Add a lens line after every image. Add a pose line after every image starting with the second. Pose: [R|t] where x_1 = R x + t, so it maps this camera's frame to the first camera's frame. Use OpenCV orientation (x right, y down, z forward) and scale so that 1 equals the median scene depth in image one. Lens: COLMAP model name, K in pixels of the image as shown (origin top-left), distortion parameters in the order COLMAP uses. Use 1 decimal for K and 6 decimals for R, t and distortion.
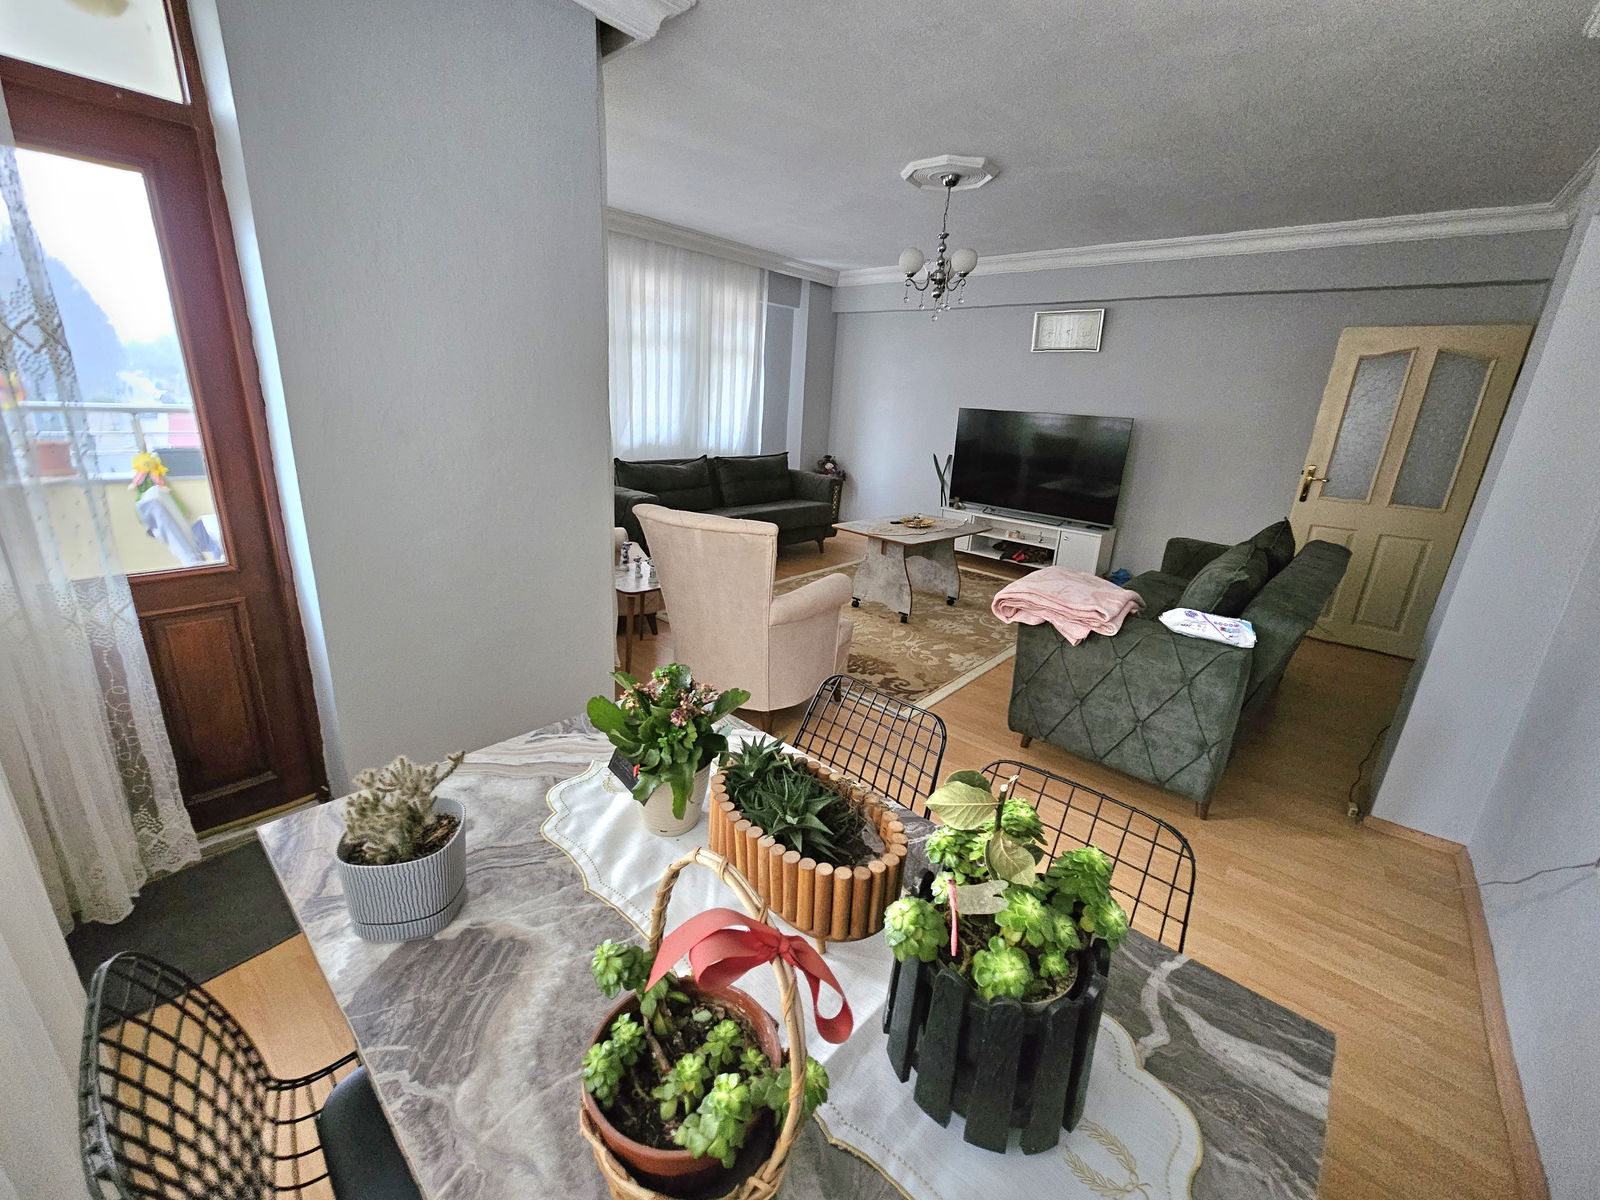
lens RADIAL K [[660.5, 0, 796.6], [0, 660.5, 600.9], [0, 0, 1]] dist [-0.000379, 0.000772]
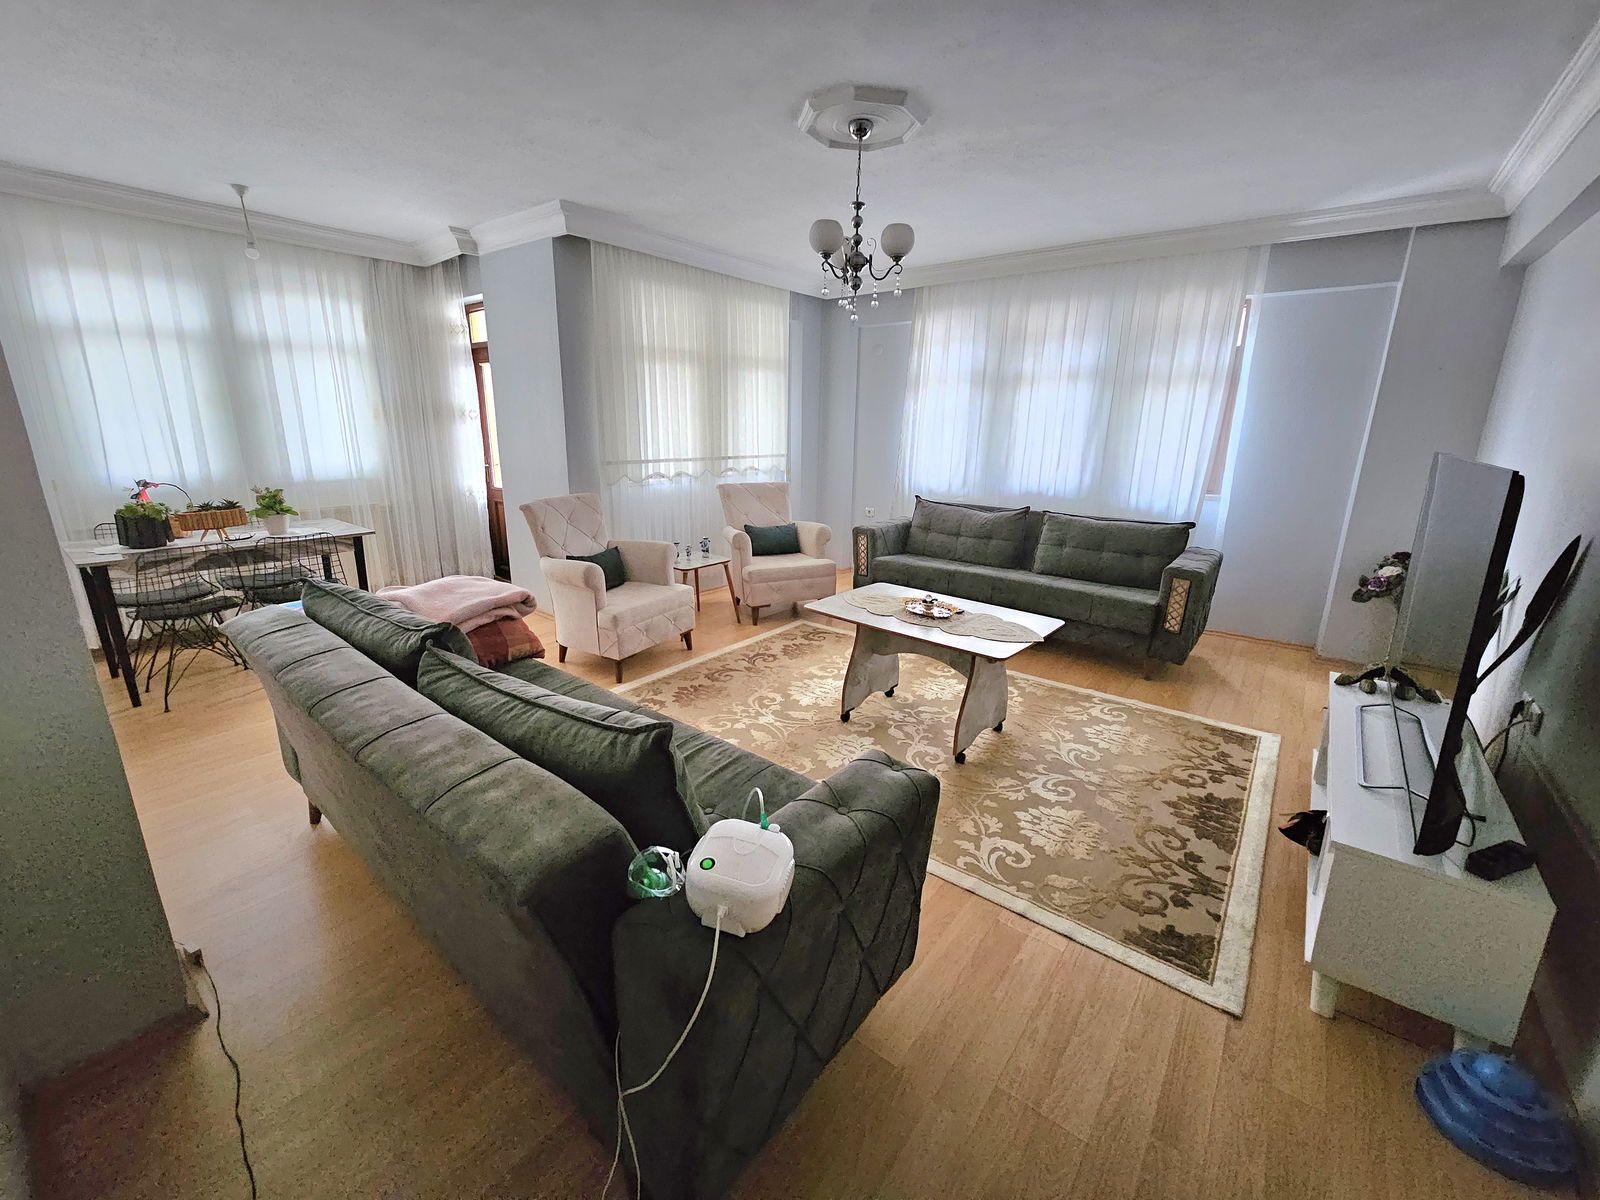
lens RADIAL K [[660.5, 0, 799.1], [0, 660.5, 596.7], [0, 0, 1]] dist [-0.000379, 0.000772]
pose [[0.099208, 0.212818, -0.972042, 0.917954], [-0.299352, 0.937992, 0.174811, -0.229727], [0.948971, 0.273640, 0.156763, 0.835628]]
